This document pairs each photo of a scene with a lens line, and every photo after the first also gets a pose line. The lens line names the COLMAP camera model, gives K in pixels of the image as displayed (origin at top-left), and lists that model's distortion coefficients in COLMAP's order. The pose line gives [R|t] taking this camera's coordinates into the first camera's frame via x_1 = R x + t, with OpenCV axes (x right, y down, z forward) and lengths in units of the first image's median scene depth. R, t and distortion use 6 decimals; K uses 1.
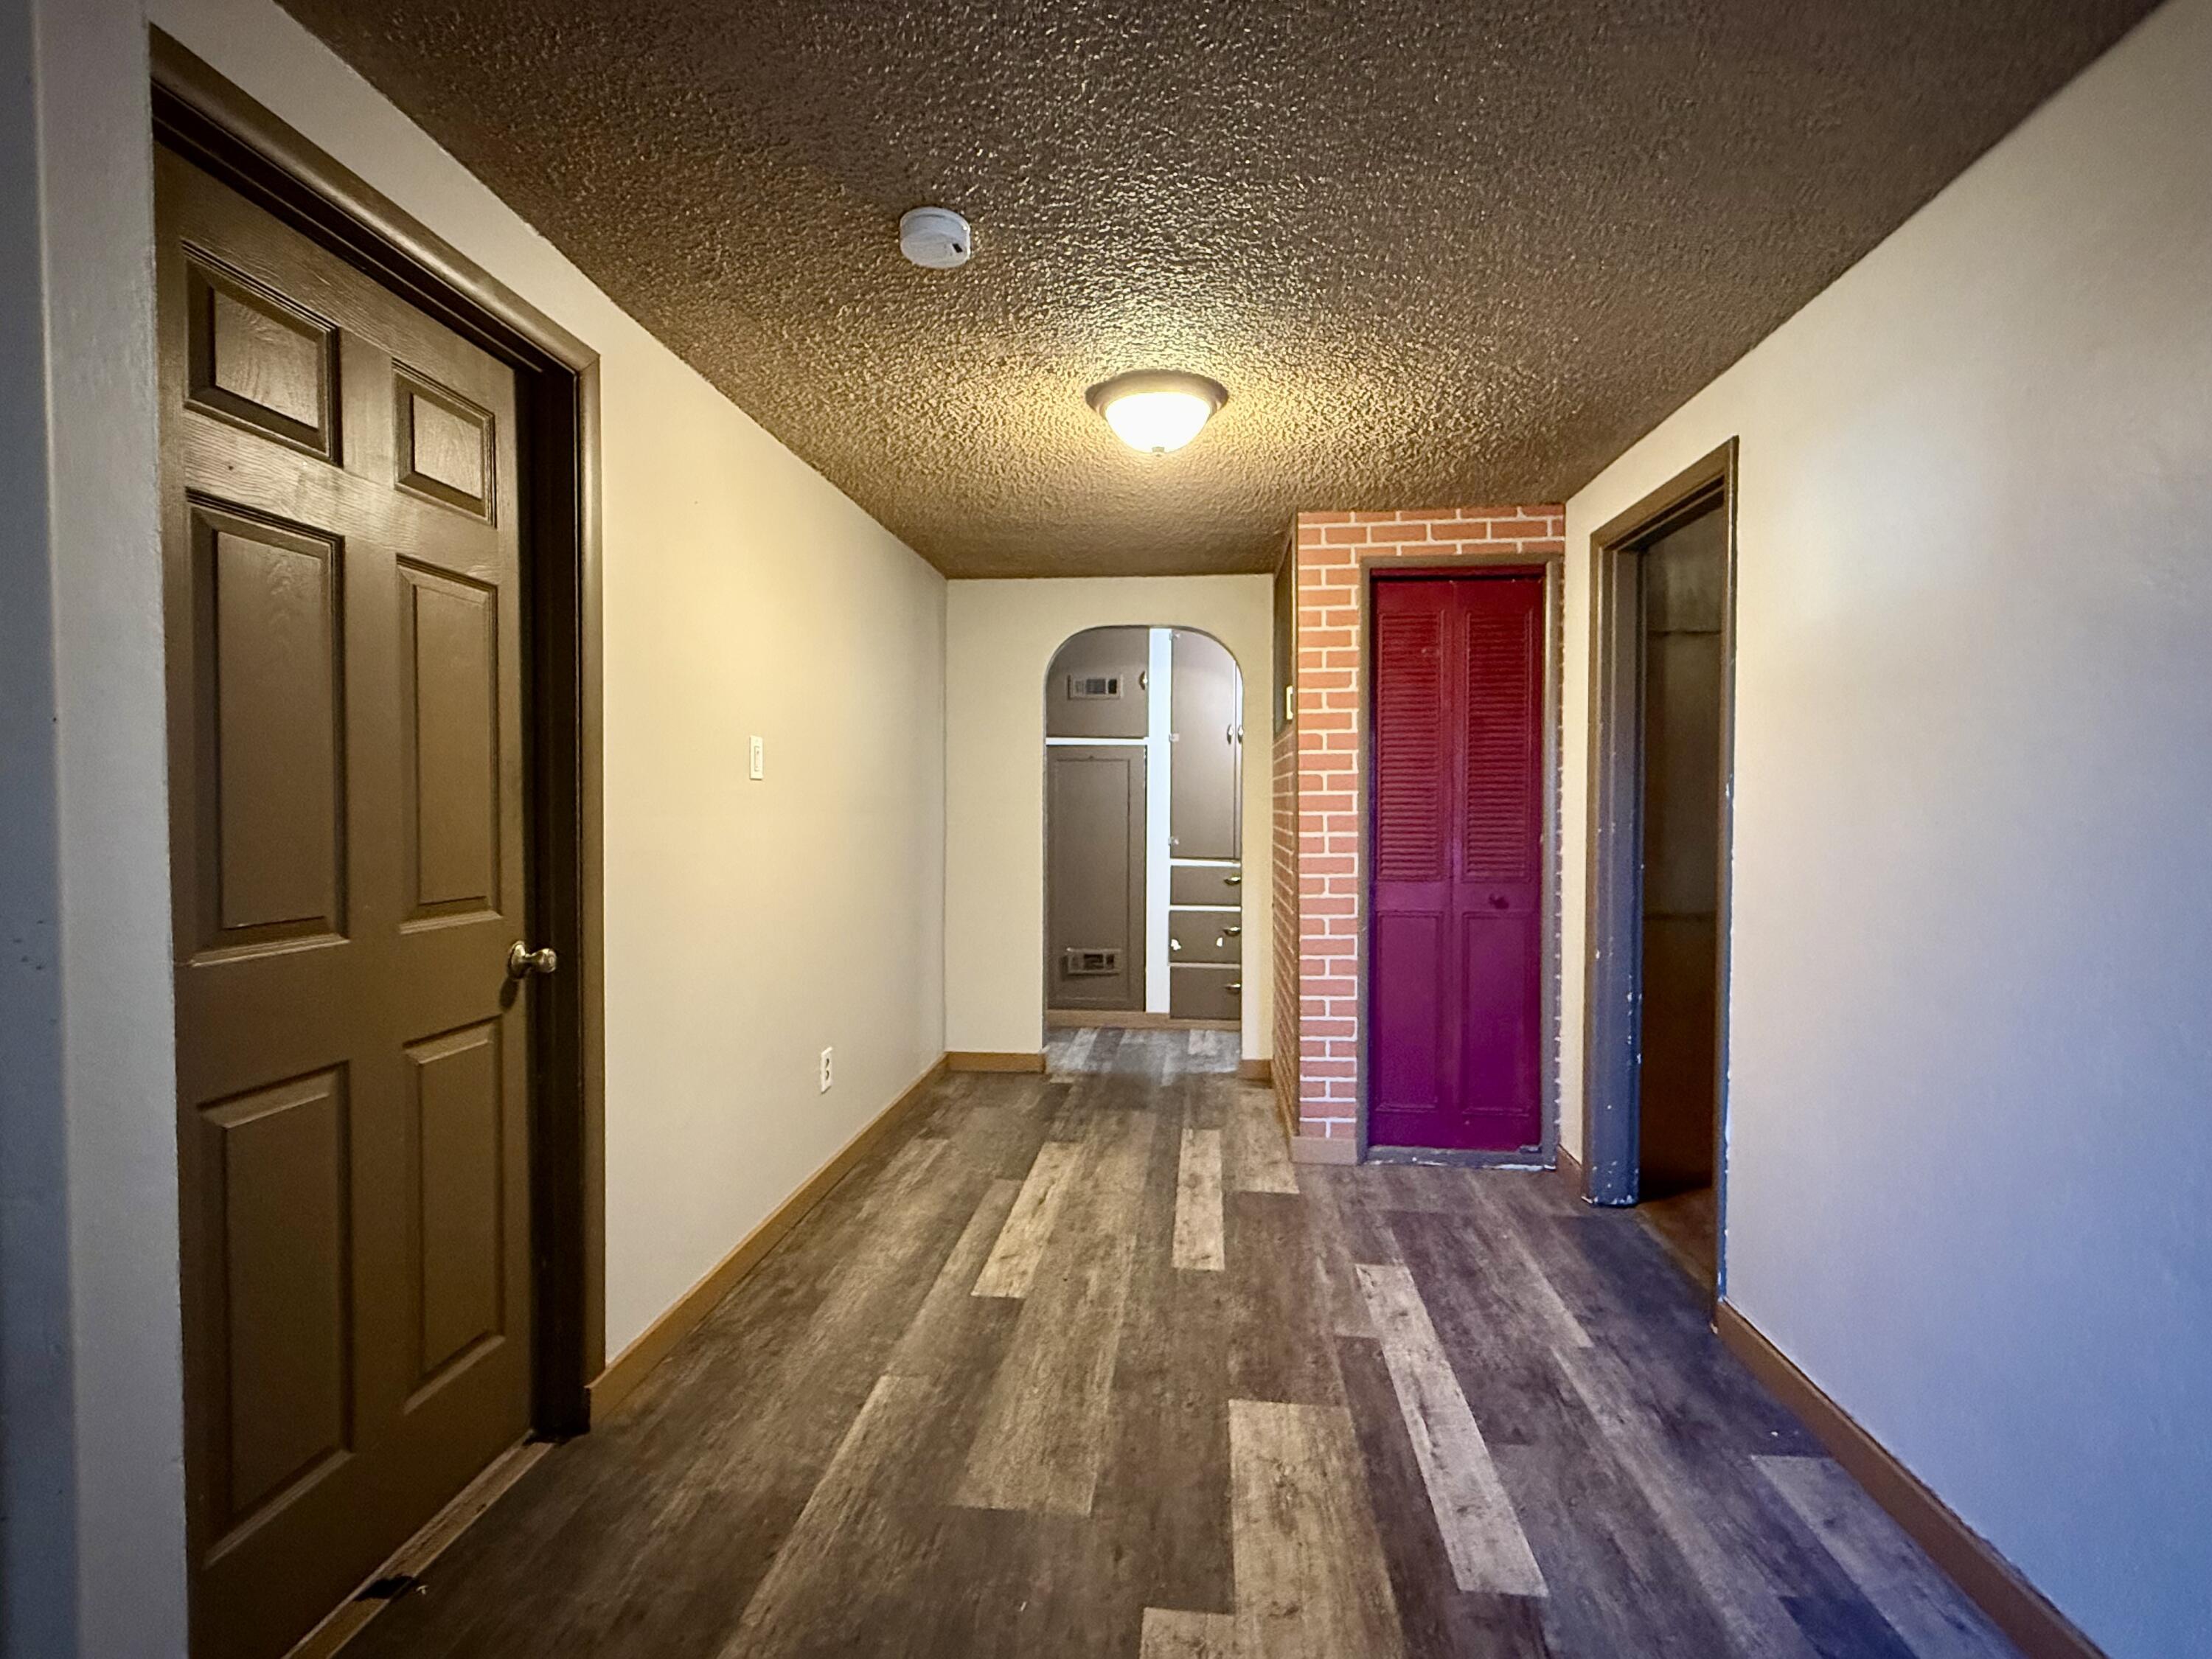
lens RADIAL K [[1048.5, 0, 1106.0], [0, 1048.5, 829.5], [0, 0, 1]] dist [0.000148, 0.000168]
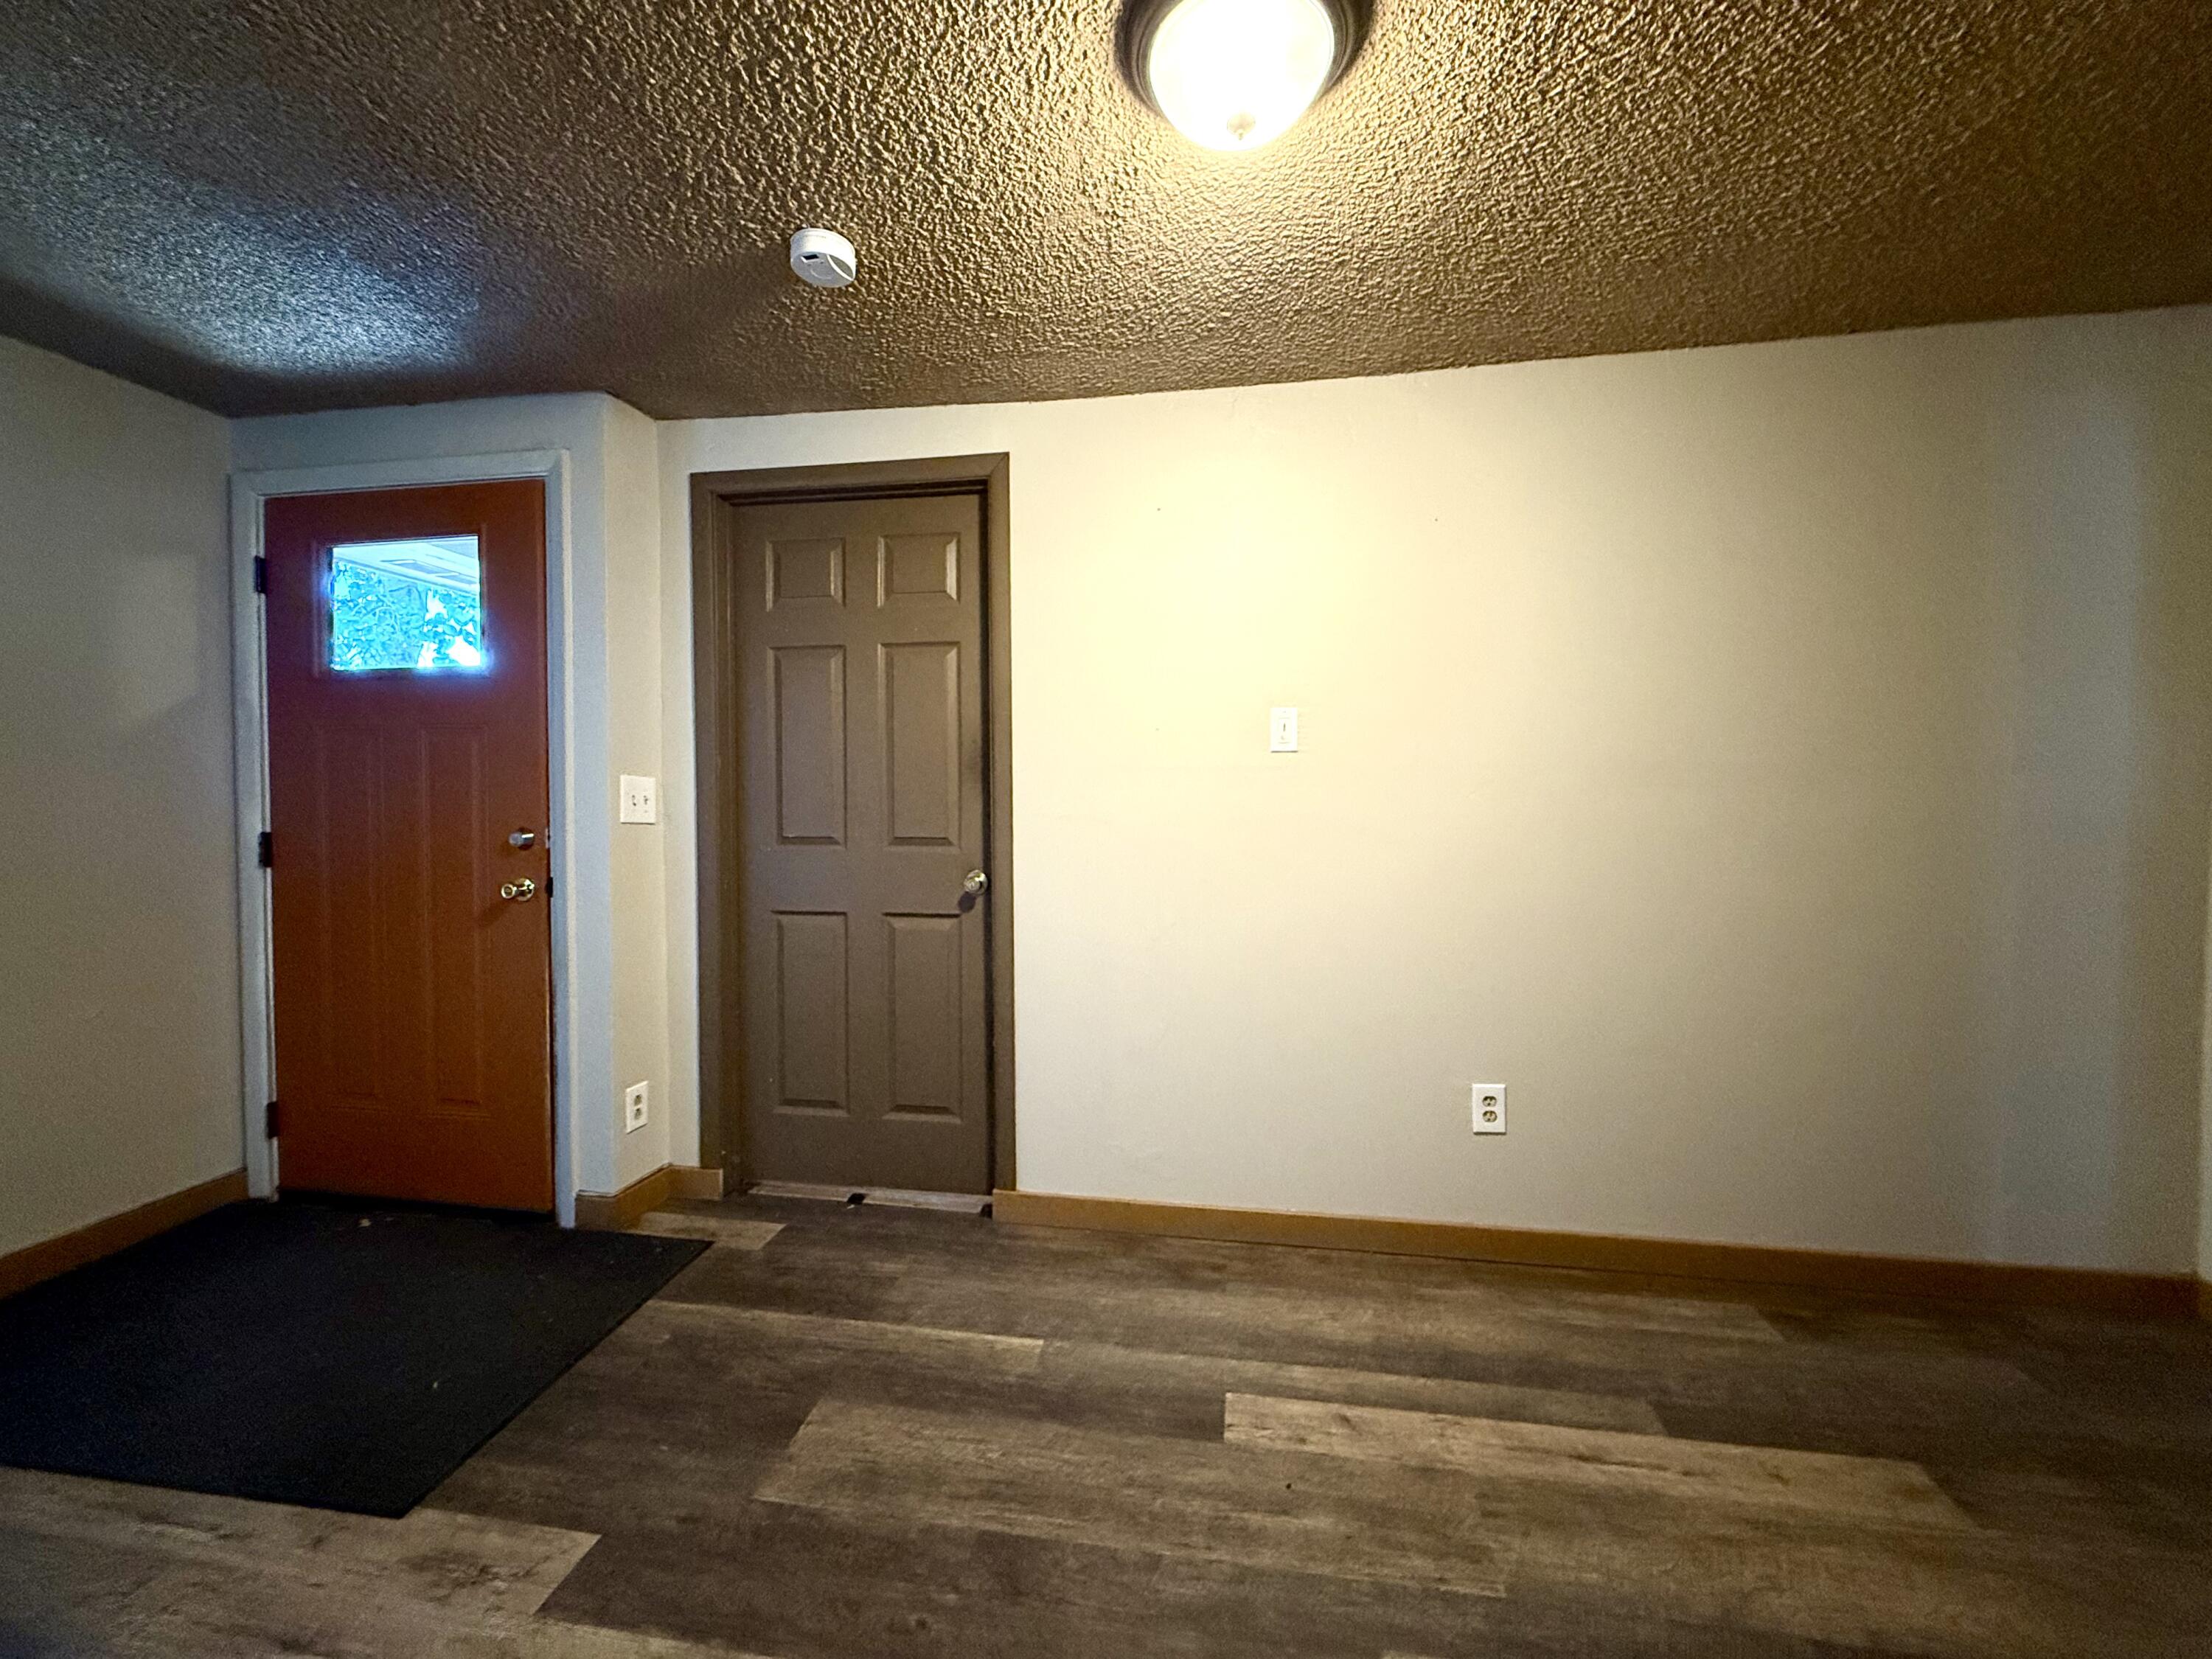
lens RADIAL K [[881.1, 0, 1106.0], [0, 881.1, 829.5], [0, 0, 1]] dist [-0.000887, 0.000172]
pose [[-0.061652, 0.026792, -0.997738, 0.555251], [-0.021673, 0.999368, 0.028175, 0.005239], [0.997862, 0.023361, -0.061032, 0.994742]]
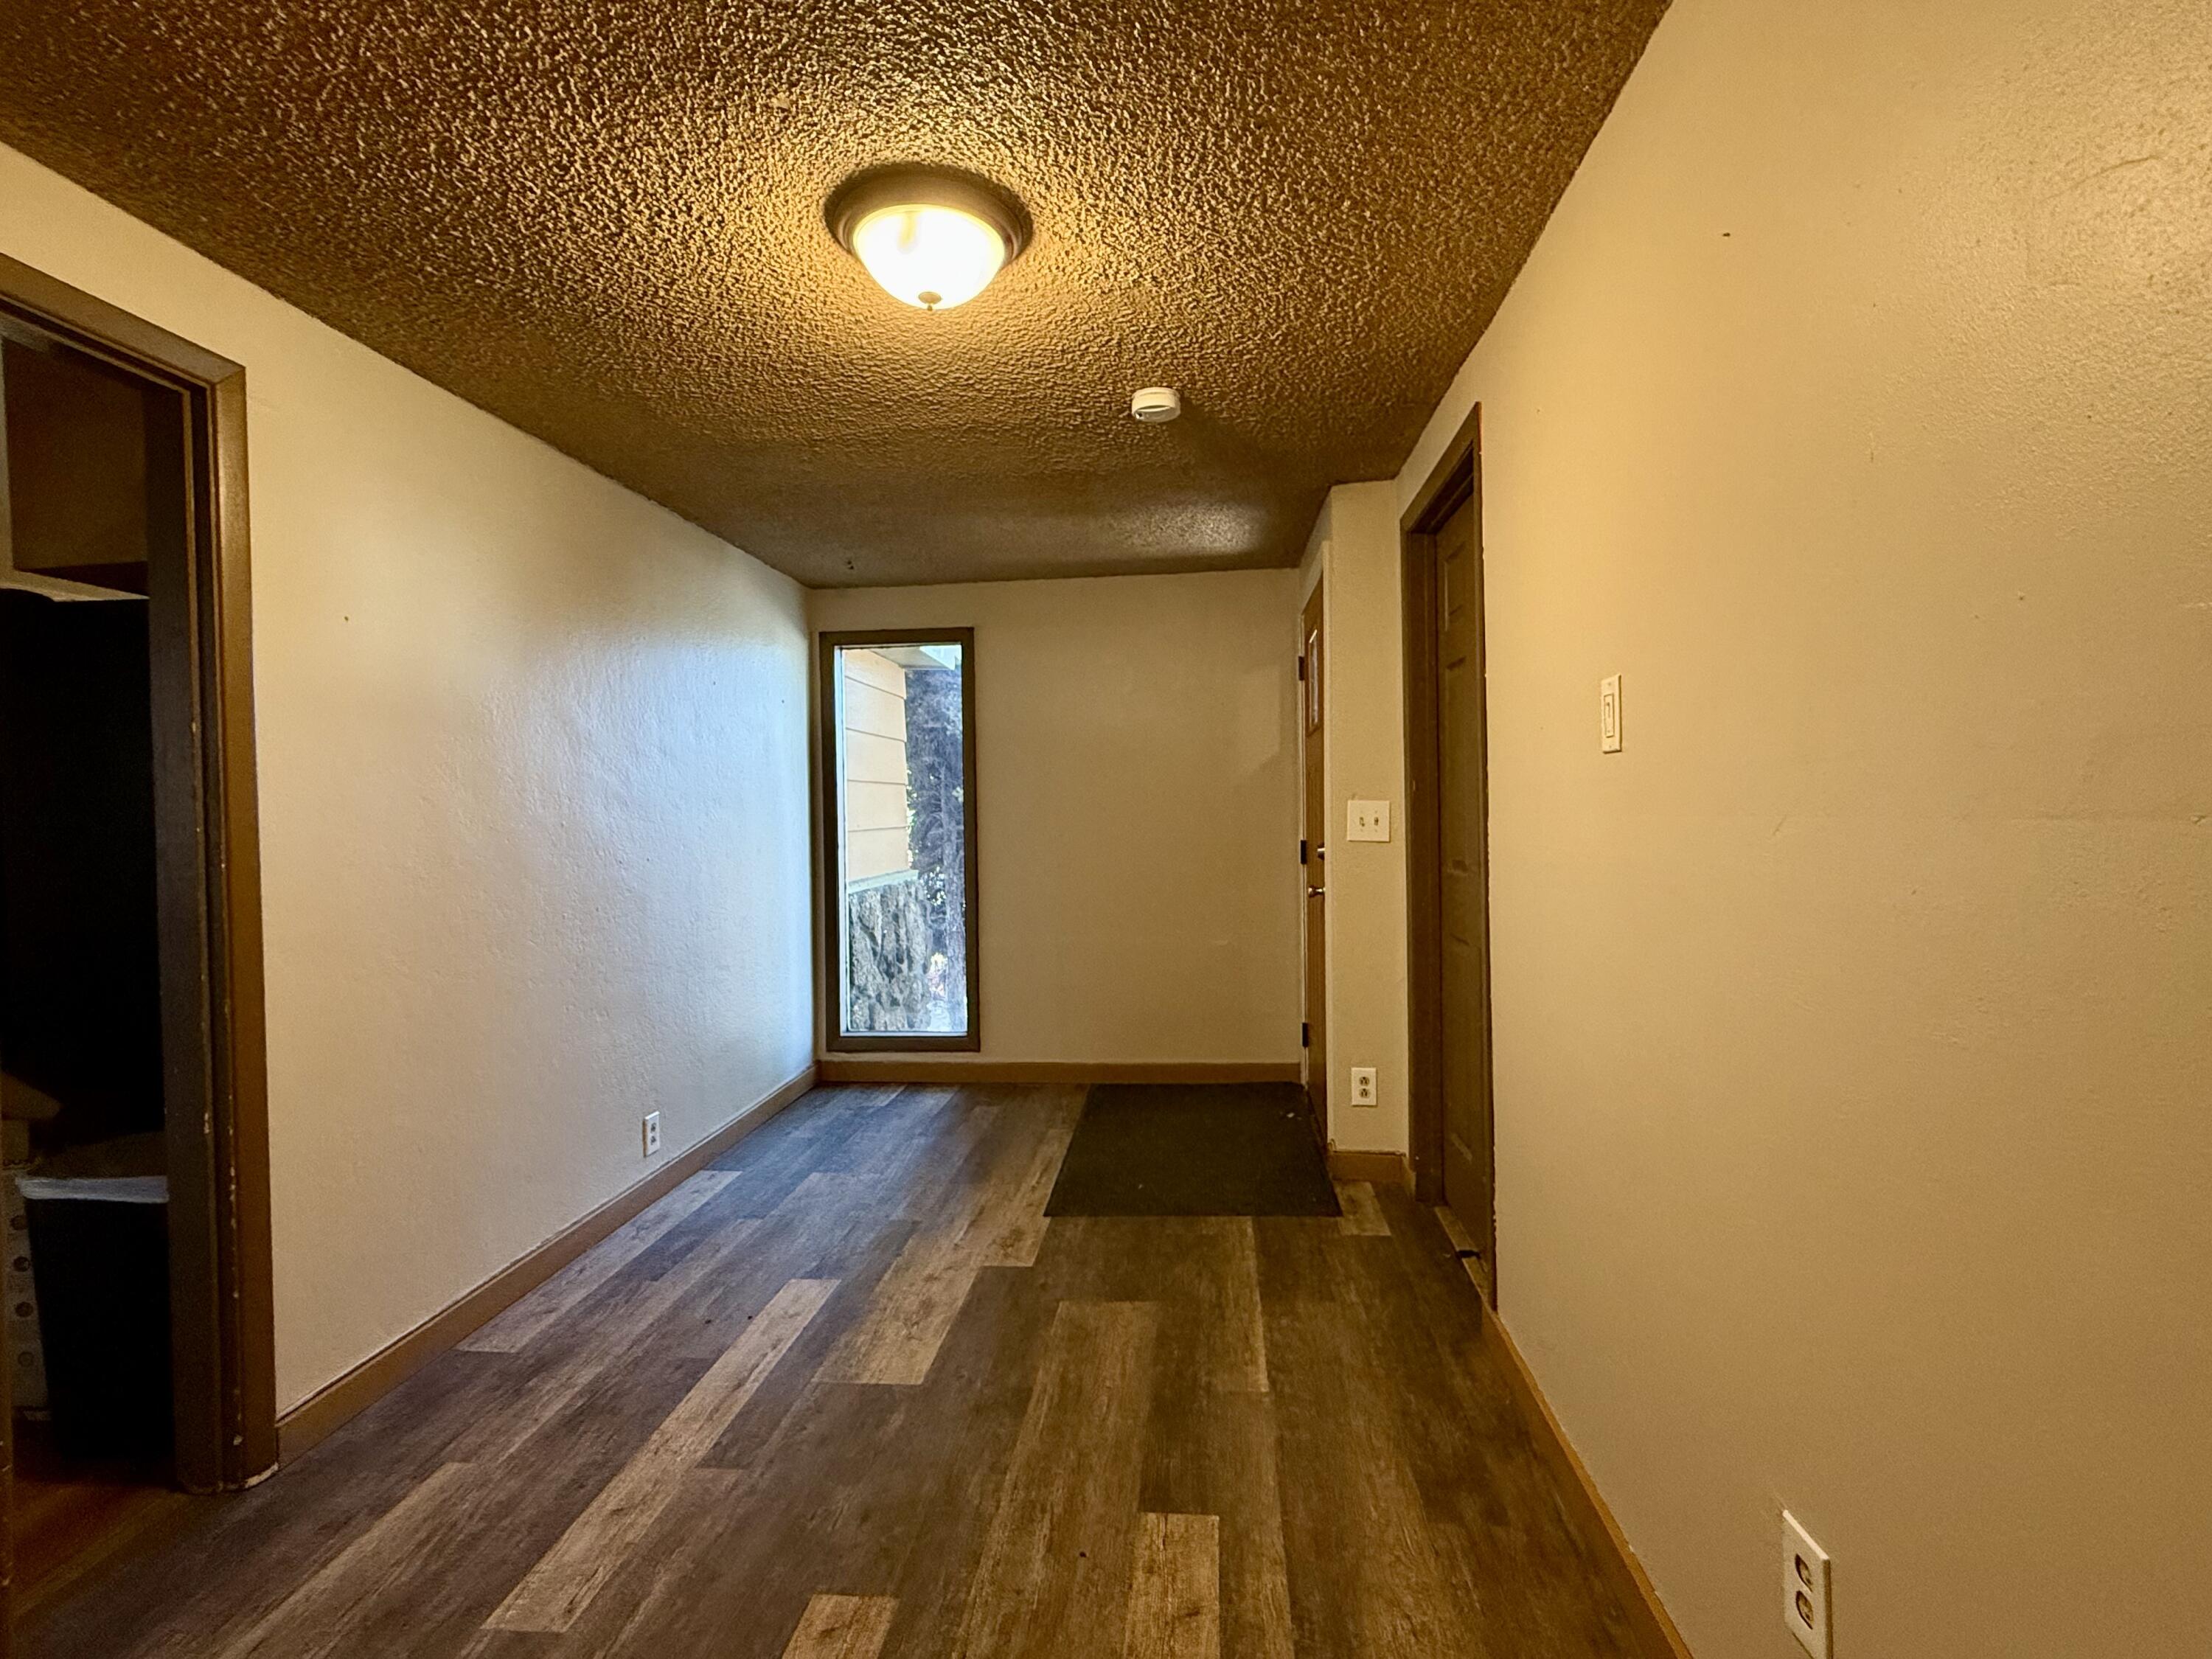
lens RADIAL K [[1048.5, 0, 1106.0], [0, 1048.5, 829.5], [0, 0, 1]] dist [0.000148, 0.000168]
pose [[-0.999895, 0.014110, 0.003400, -0.066922], [0.014230, 0.999168, 0.038218, -0.034965], [-0.002858, 0.038262, -0.999264, 1.766599]]
